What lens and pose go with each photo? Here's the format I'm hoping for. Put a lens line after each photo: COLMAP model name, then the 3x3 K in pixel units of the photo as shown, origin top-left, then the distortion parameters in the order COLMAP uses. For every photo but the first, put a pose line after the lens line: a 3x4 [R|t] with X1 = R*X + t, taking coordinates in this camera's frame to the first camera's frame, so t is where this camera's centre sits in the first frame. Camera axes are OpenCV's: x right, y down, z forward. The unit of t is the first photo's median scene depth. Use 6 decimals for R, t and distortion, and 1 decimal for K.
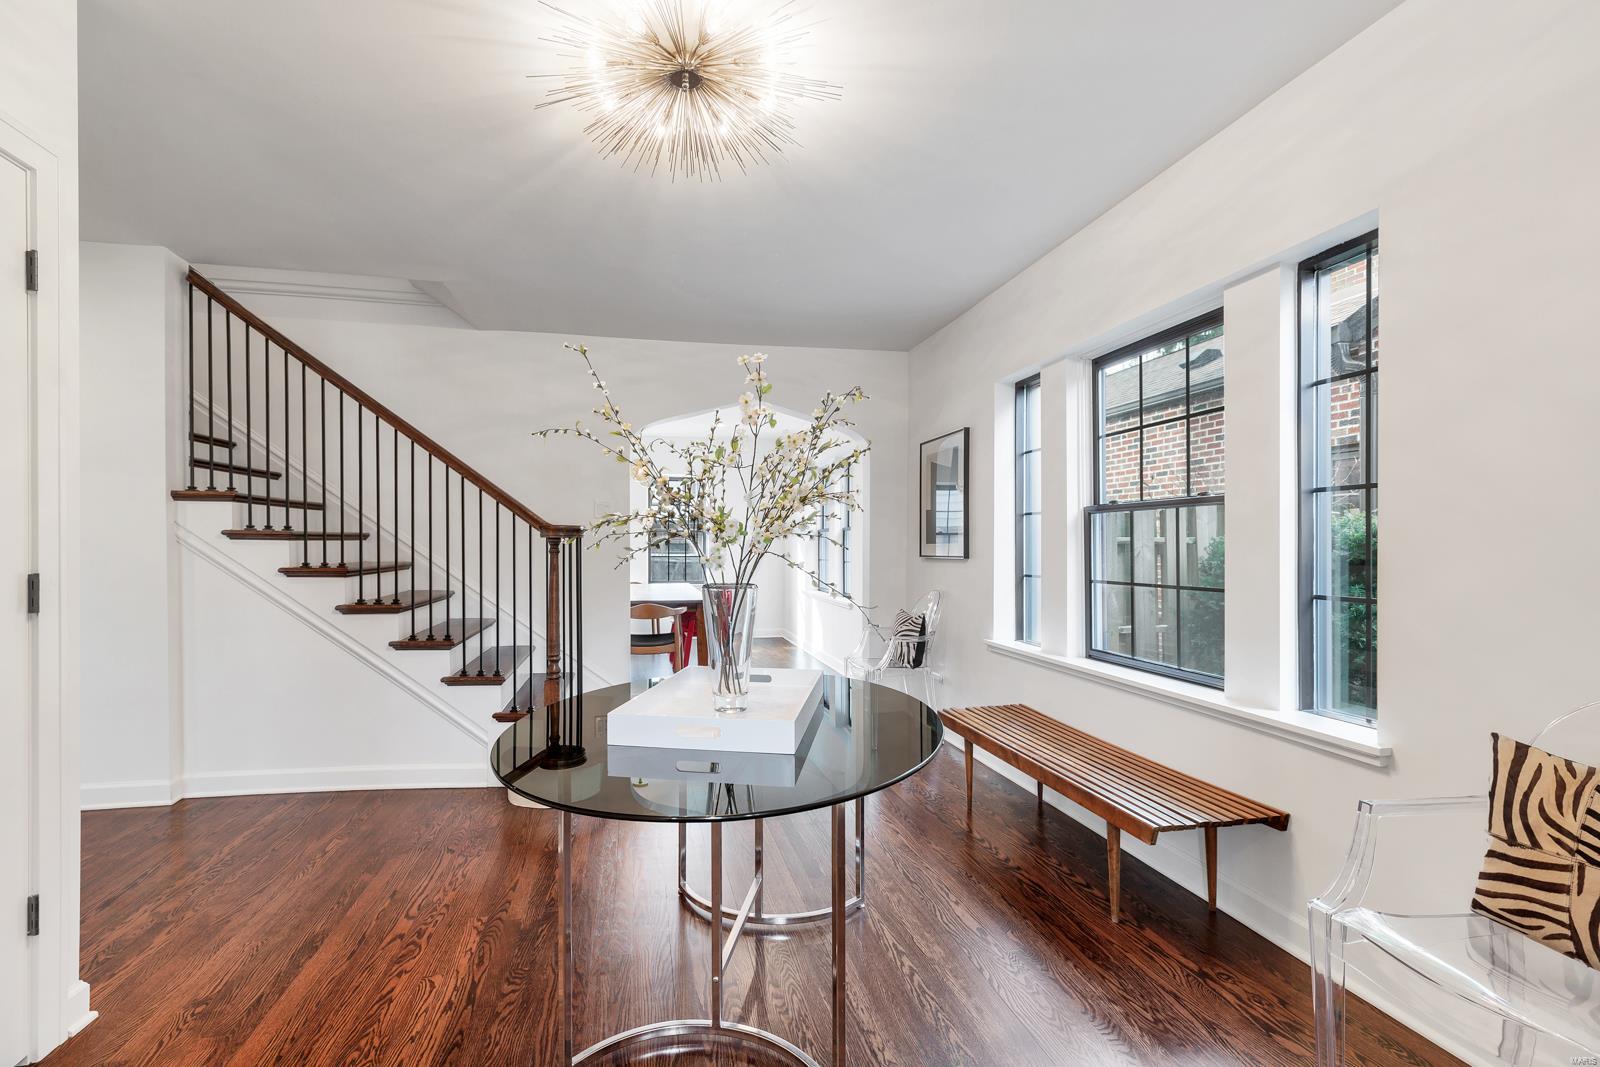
lens RADIAL K [[733.9, 0, 798.8], [0, 733.9, 543.5], [0, 0, 1]] dist [0.007745, 0.000232]
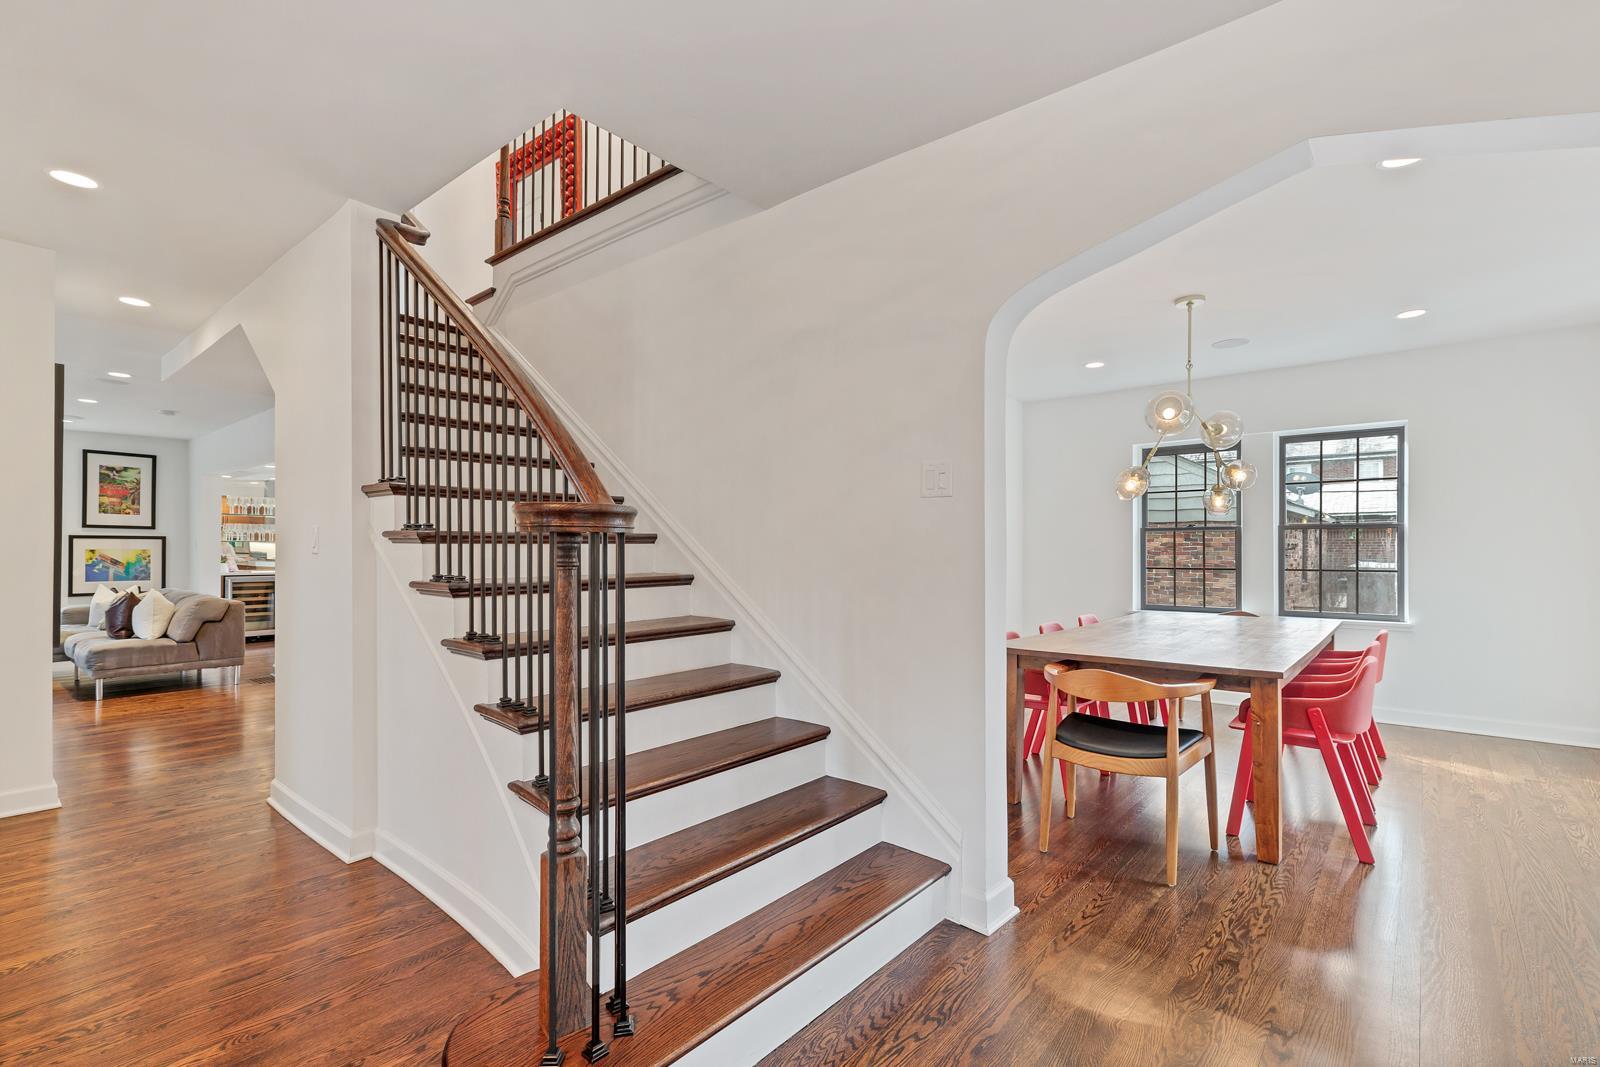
lens RADIAL K [[733.9, 0, 808.1], [0, 733.9, 548.3], [0, 0, 1]] dist [0.007745, 0.000232]
pose [[0.607857, -0.007873, -0.794007, 0.124167], [0.002559, 0.999965, -0.007956, 0.006349], [0.794042, 0.002804, 0.607856, 0.896485]]
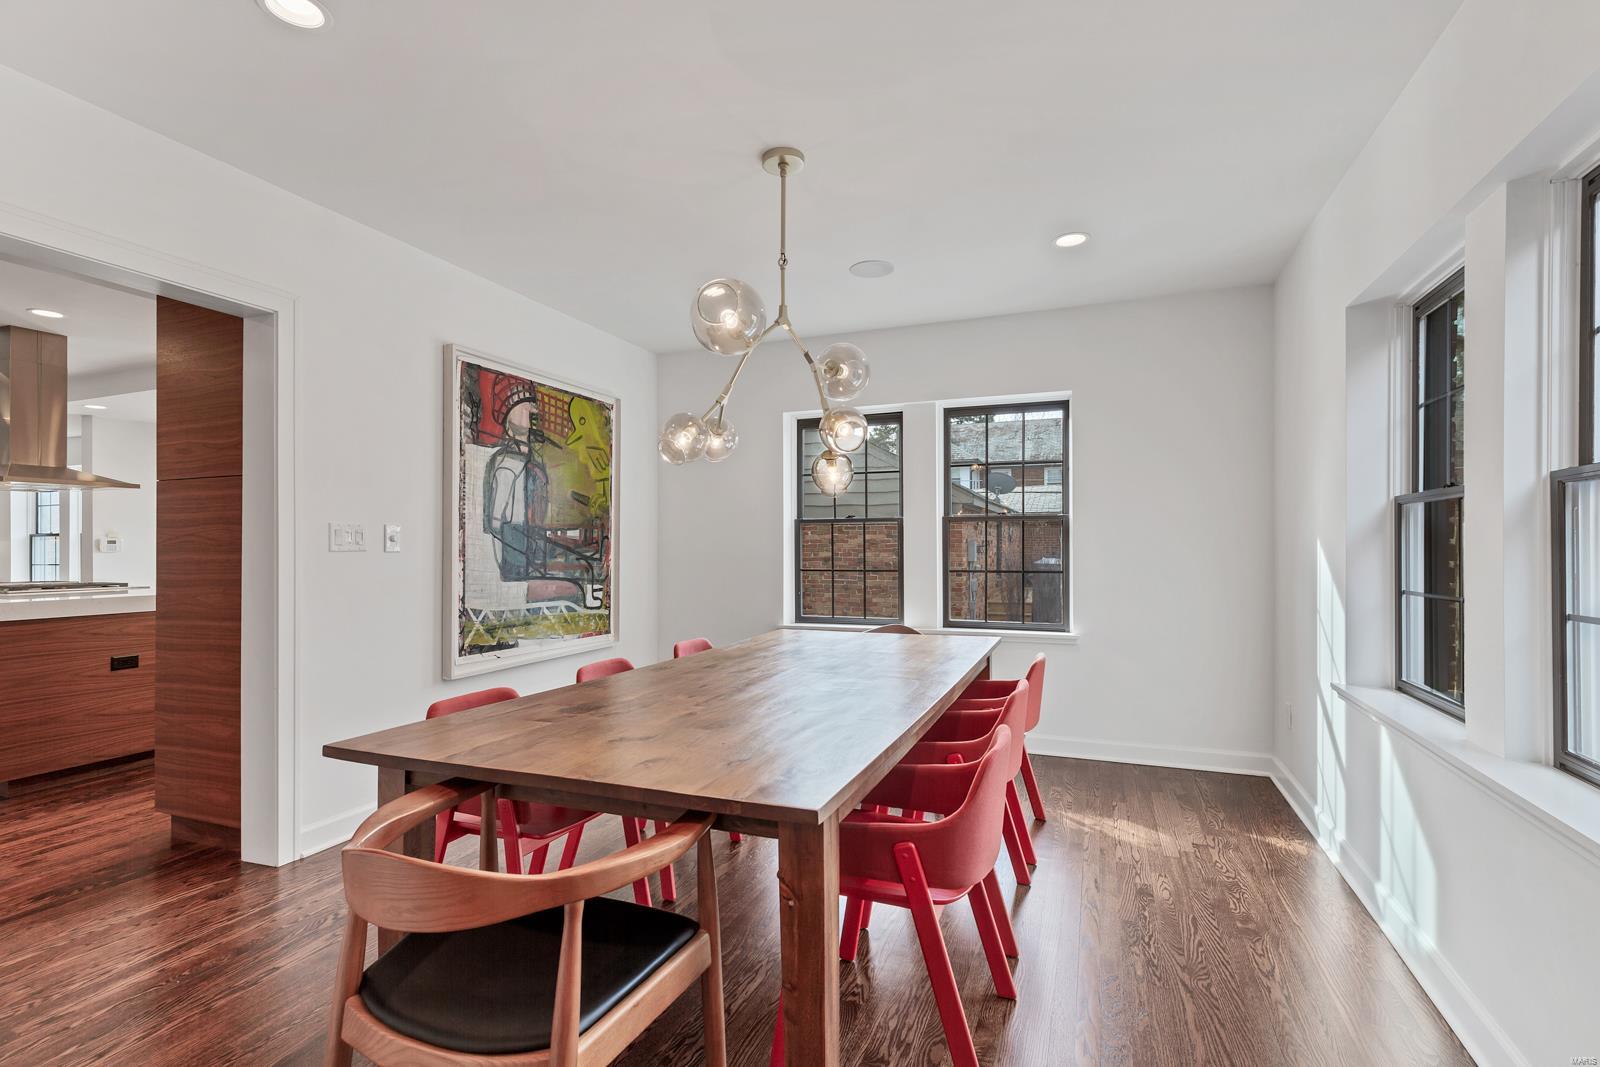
lens RADIAL K [[733.9, 0, 792.4], [0, 733.9, 543.4], [0, 0, 1]] dist [0.007745, 0.000232]
pose [[0.816311, -0.008479, -0.577551, 0.001511], [0.003474, 0.999946, -0.009770, 0.005169], [0.577603, 0.005969, 0.816296, 1.505199]]
